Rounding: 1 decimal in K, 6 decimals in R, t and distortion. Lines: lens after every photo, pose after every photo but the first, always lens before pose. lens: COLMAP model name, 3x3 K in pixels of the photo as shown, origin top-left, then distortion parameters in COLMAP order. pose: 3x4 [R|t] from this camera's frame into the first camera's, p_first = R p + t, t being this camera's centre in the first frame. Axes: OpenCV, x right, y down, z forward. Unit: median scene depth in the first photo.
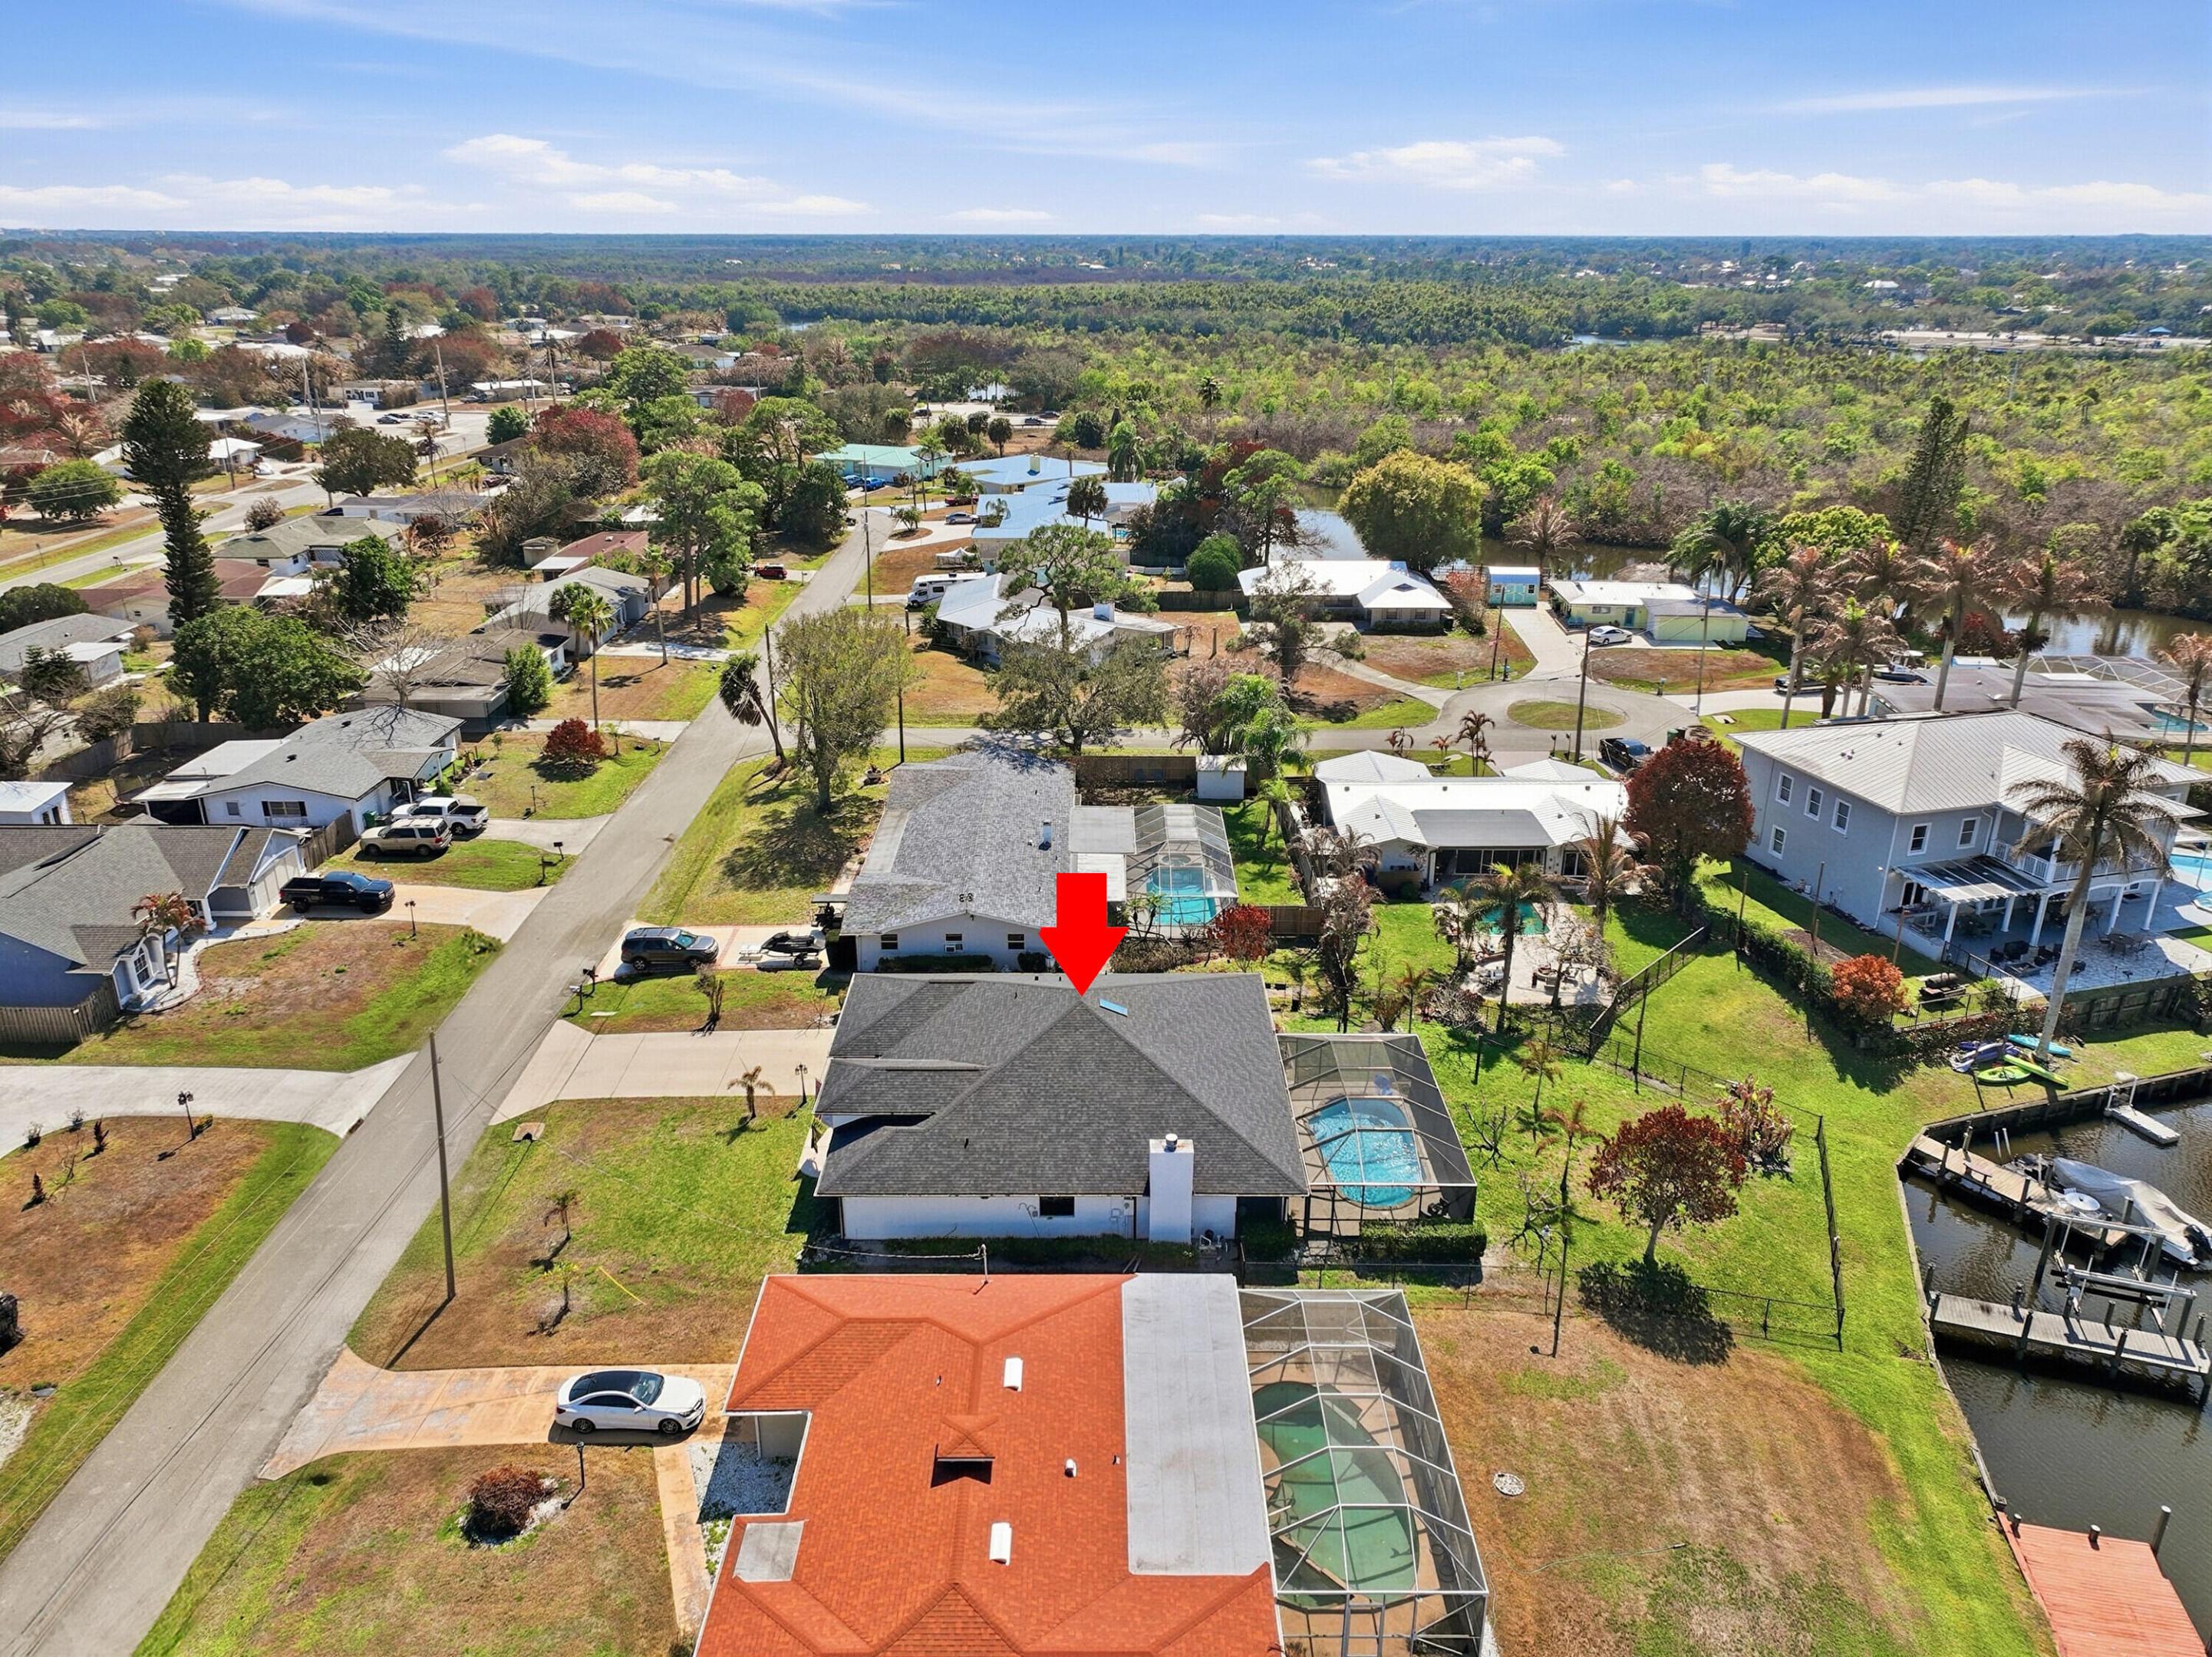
lens RADIAL K [[1559.1, 0, 1106.0], [0, 1559.1, 828.5], [0, 0, 1]] dist [0.000719, 0.000480]
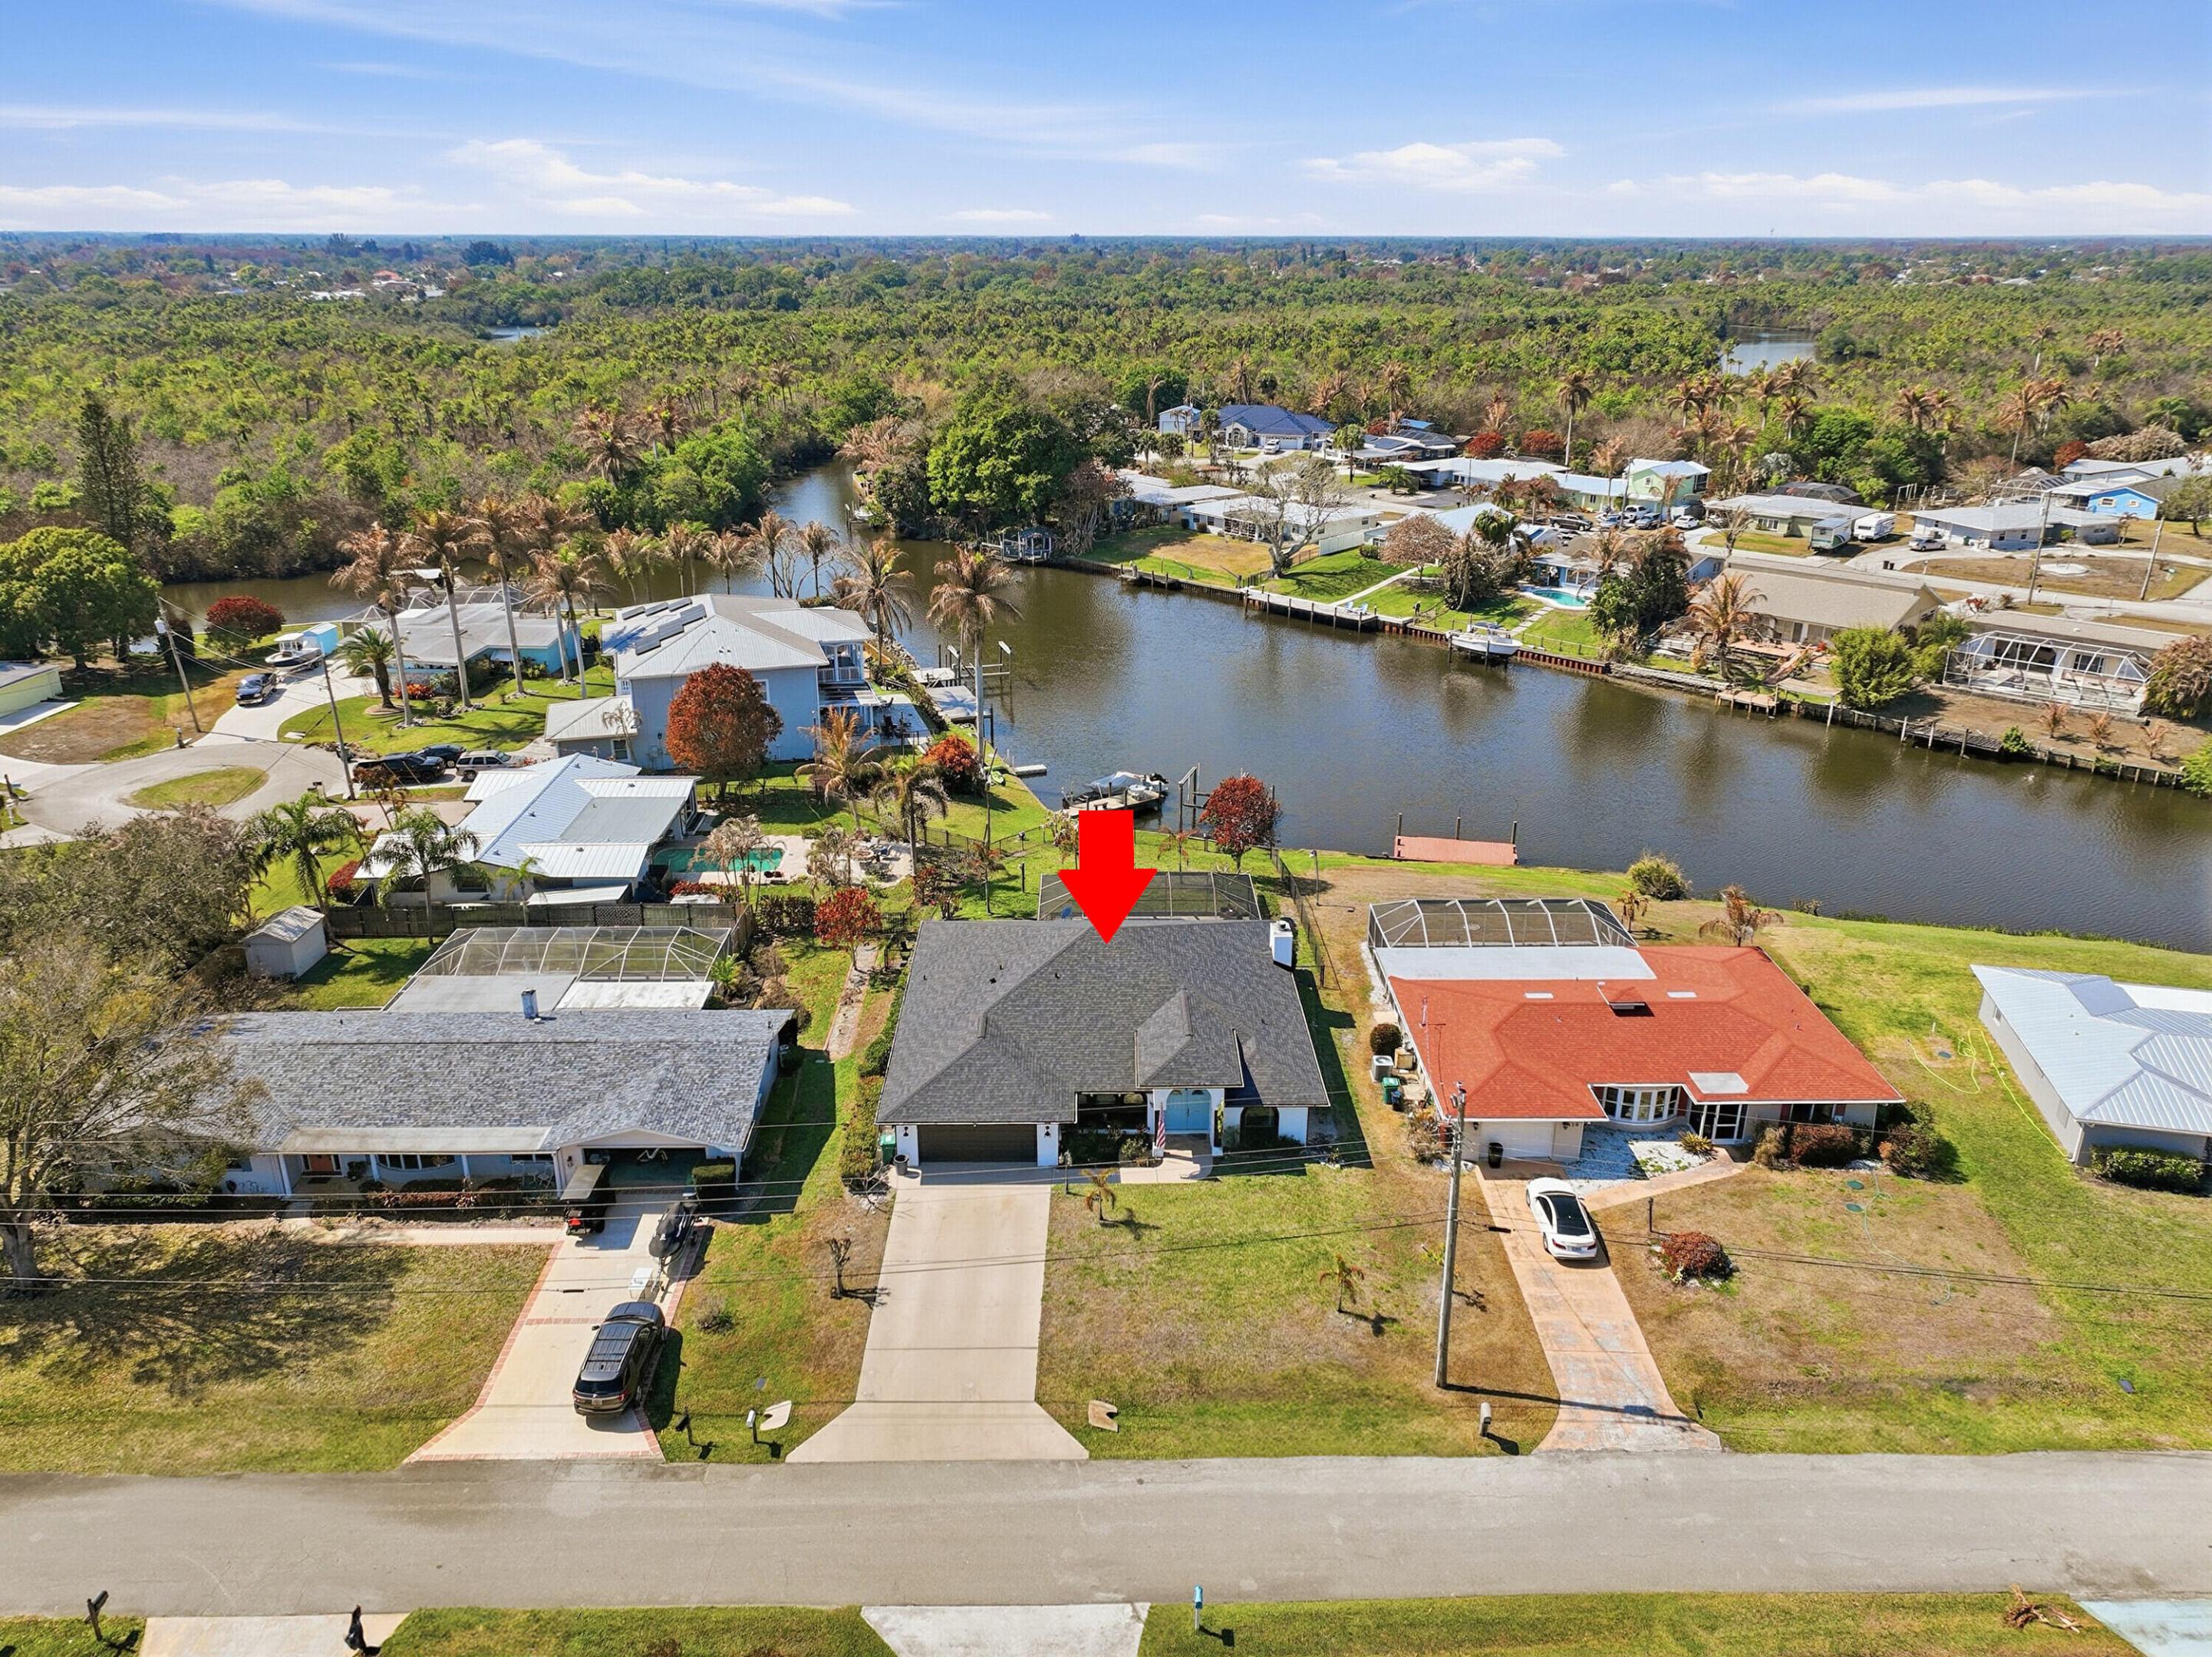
lens RADIAL K [[1545.7, 0, 1106.0], [0, 1545.7, 828.5], [0, 0, 1]] dist [0.000570, -0.008221]
pose [[-0.004818, -0.362902, 0.931815, -0.900949], [0.353130, 0.871173, 0.341110, -0.289721], [-0.935562, 0.330695, 0.123954, 0.756302]]
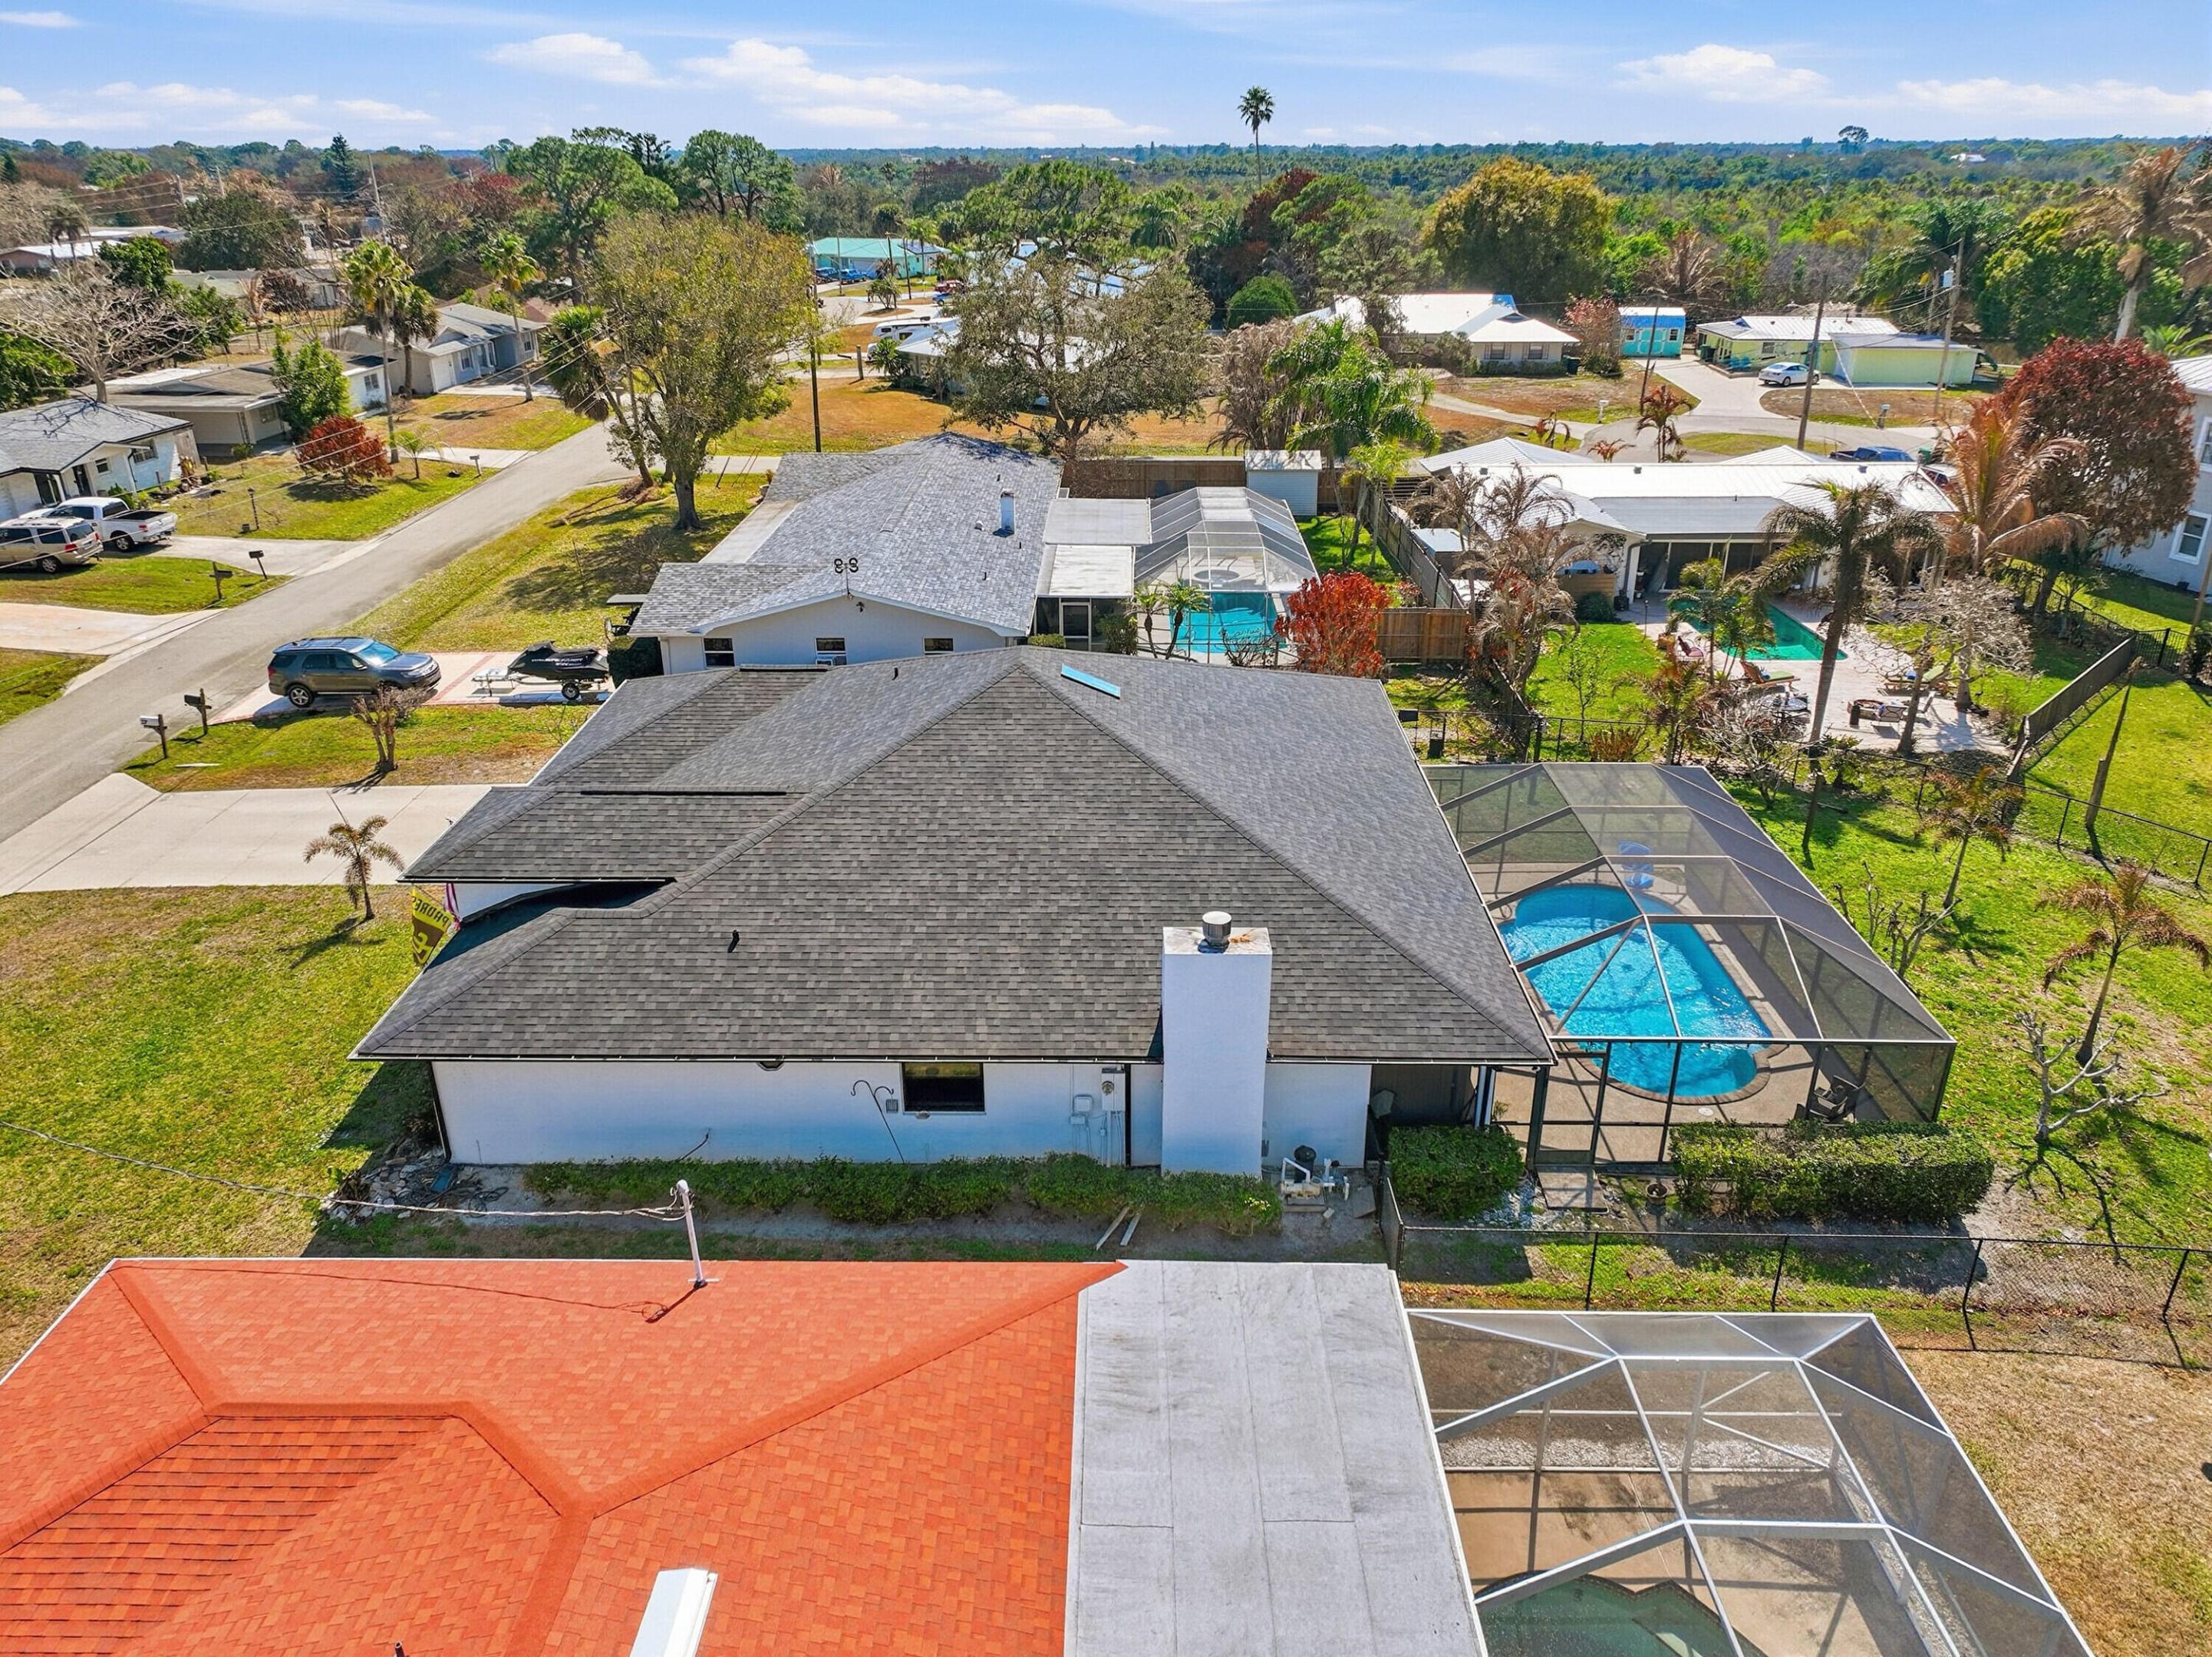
lens RADIAL K [[1559.1, 0, 1106.0], [0, 1559.1, 828.5], [0, 0, 1]] dist [0.000719, 0.000480]
pose [[0.999800, 0.001526, -0.019929, 0.016866], [-0.000627, 0.998985, 0.045029, 0.124351], [0.019977, -0.045008, 0.998787, 0.473863]]
